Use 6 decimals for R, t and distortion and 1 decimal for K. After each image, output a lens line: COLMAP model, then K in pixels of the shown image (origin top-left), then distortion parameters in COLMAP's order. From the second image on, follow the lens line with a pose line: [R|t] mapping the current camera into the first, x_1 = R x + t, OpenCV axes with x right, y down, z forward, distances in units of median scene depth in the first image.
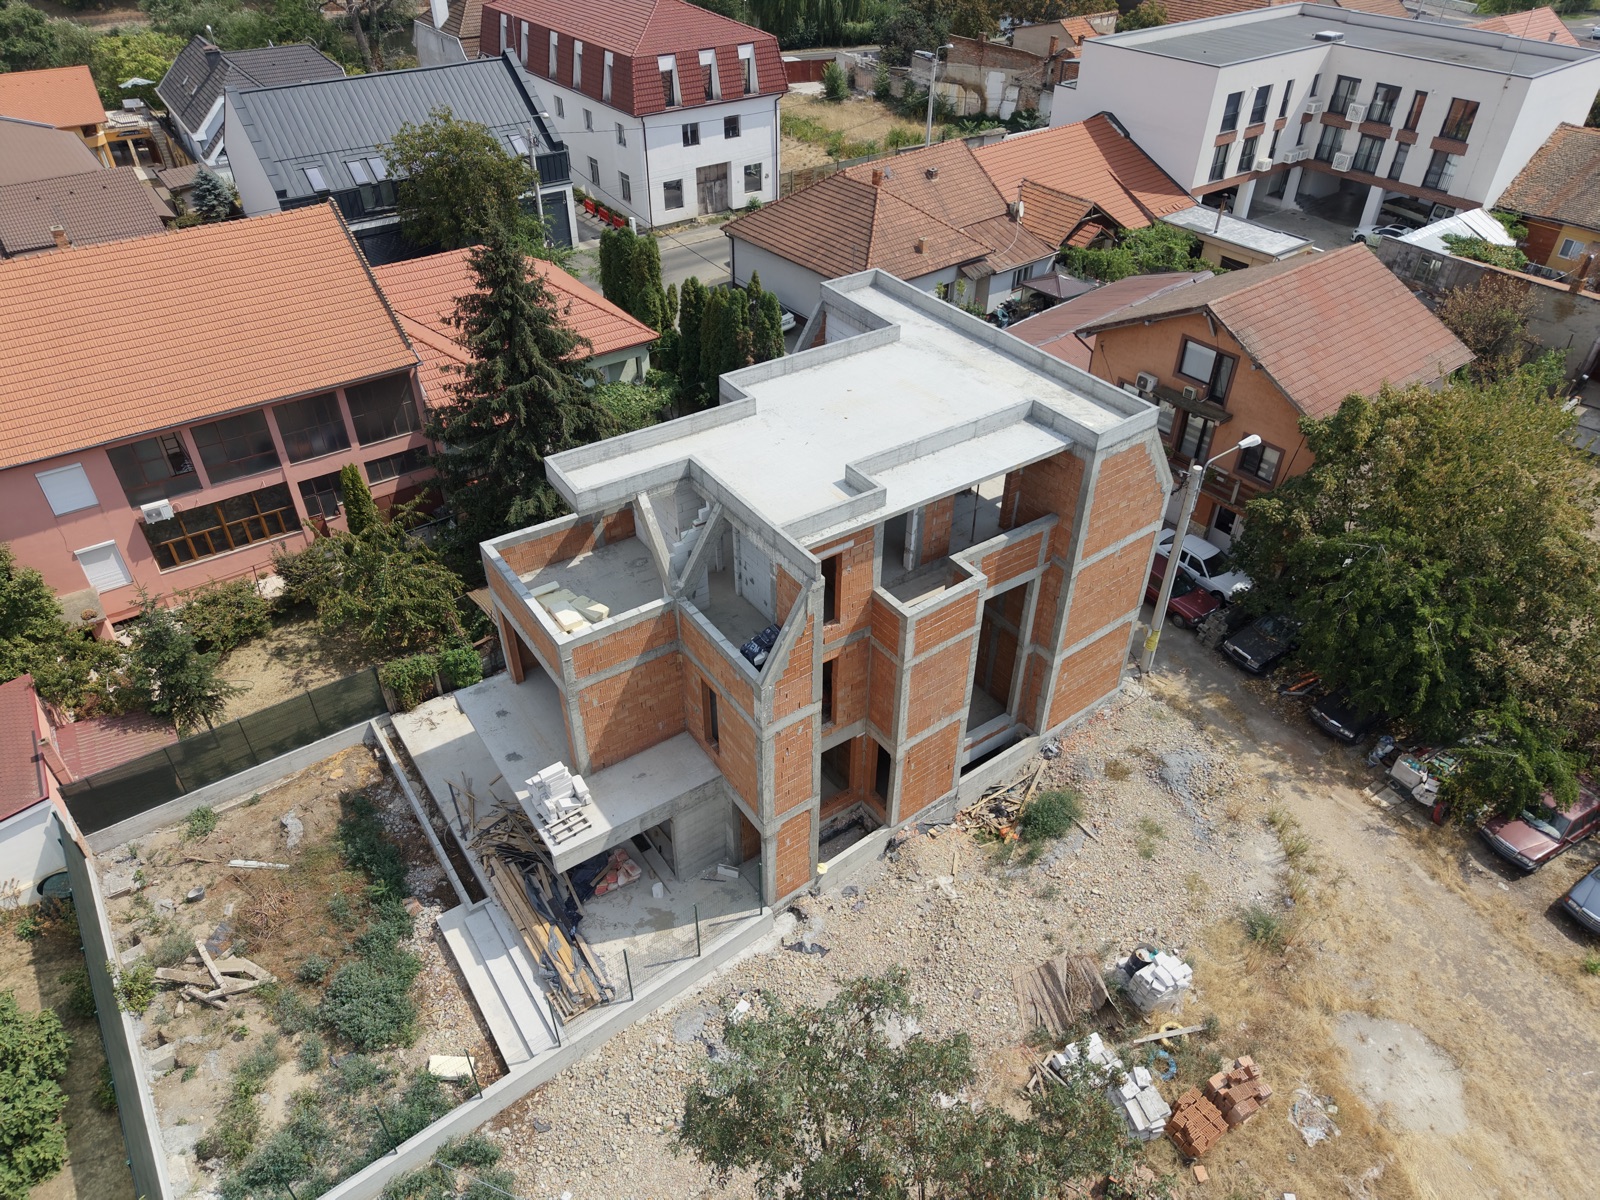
lens RADIAL K [[1062.6, 0, 797.7], [0, 1062.6, 601.9], [0, 0, 1]] dist [0.007809, -0.004563]
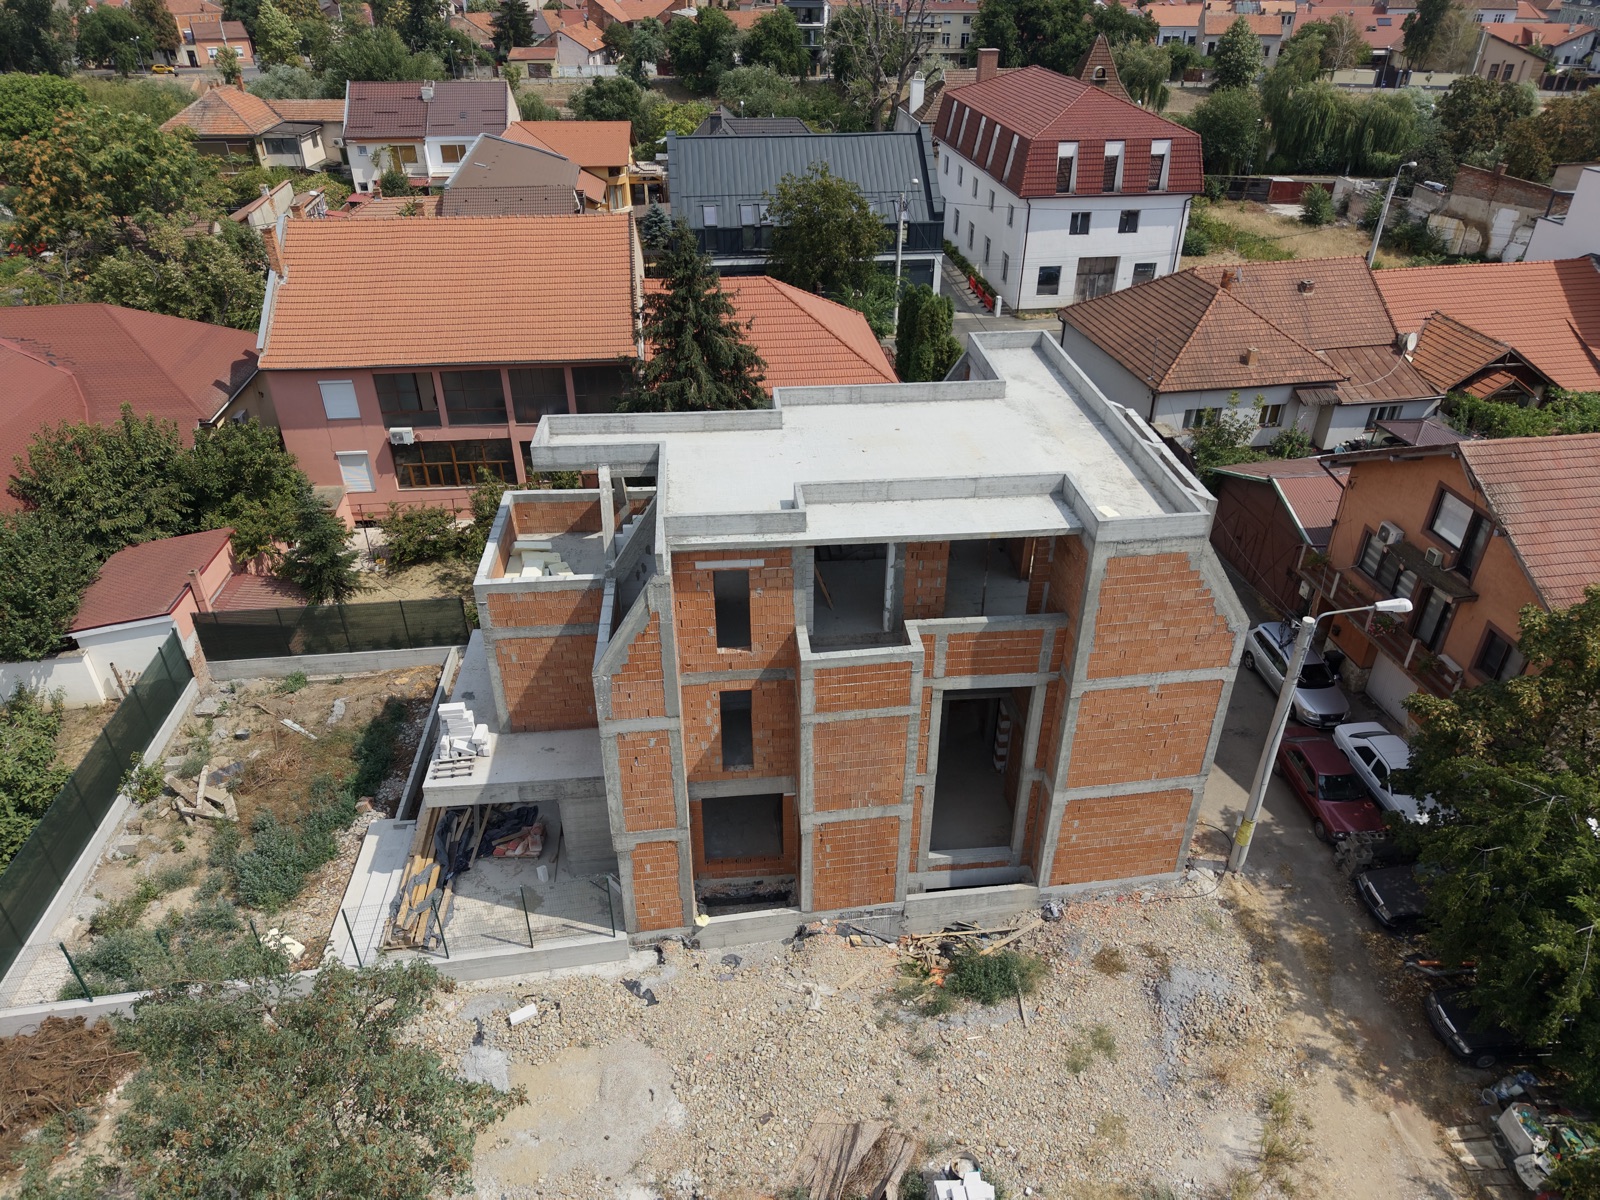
lens RADIAL K [[1069.0, 0, 800.0], [0, 1069.0, 600.0], [0, 0, 1]] dist [0.001957, 0.001808]
pose [[0.872307, 0.257300, -0.415785, 0.323669], [-0.298217, 0.953842, -0.035387, -0.001505], [0.387488, 0.154862, 0.908774, 0.129036]]
